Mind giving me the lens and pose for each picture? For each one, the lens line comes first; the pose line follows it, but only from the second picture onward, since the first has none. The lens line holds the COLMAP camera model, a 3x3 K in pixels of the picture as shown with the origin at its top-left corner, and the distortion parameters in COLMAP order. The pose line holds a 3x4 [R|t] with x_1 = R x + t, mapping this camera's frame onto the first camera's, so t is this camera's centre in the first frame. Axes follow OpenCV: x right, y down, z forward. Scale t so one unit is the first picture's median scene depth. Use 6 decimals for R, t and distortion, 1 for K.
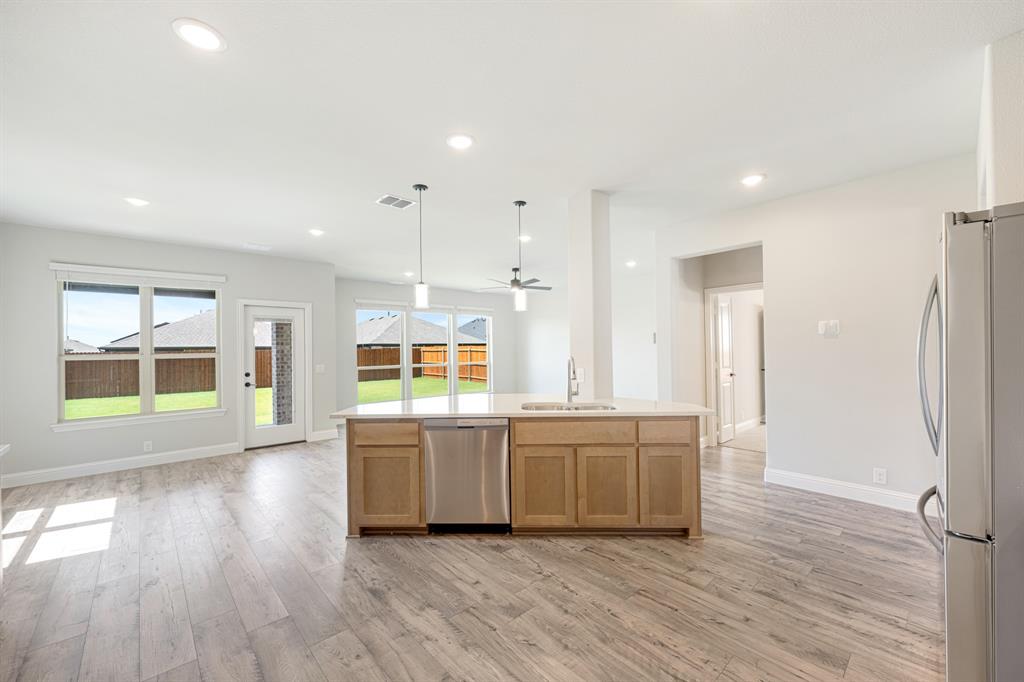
lens RADIAL K [[411.2, 0, 516.9], [0, 411.2, 346.1], [0, 0, 1]] dist [-0.003052, 0.001246]
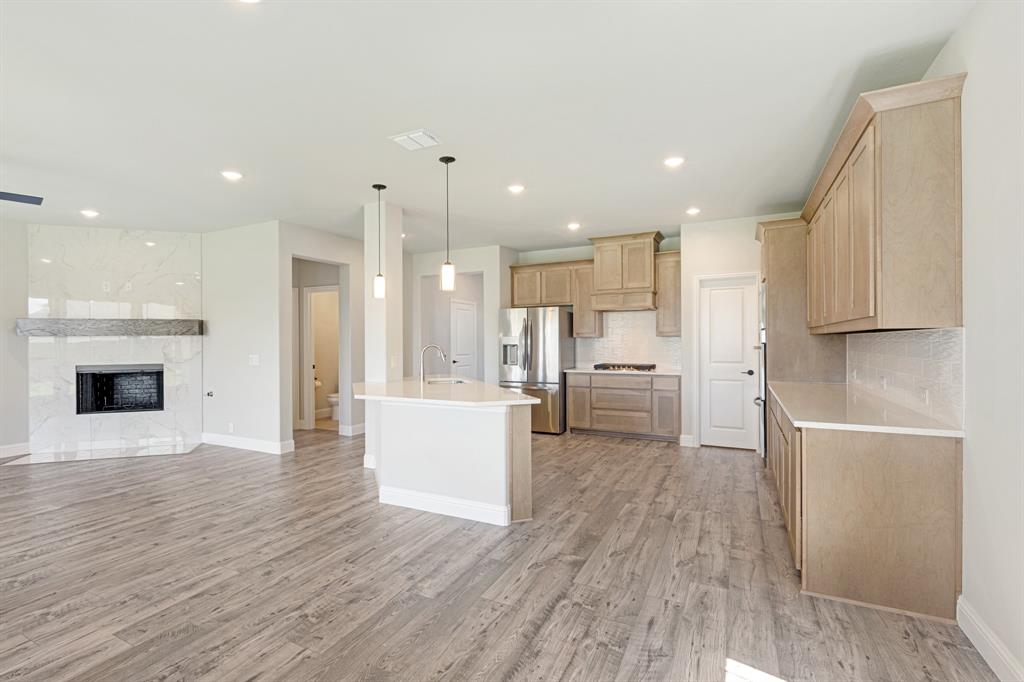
lens RADIAL K [[470.1, 0, 498.0], [0, 470.1, 340.4], [0, 0, 1]] dist [-0.001921, 0.001024]
pose [[-0.345697, 0.017809, 0.938177, -1.296387], [0.006898, 0.999841, -0.016438, 0.037772], [-0.938321, 0.000789, -0.345765, 1.297843]]
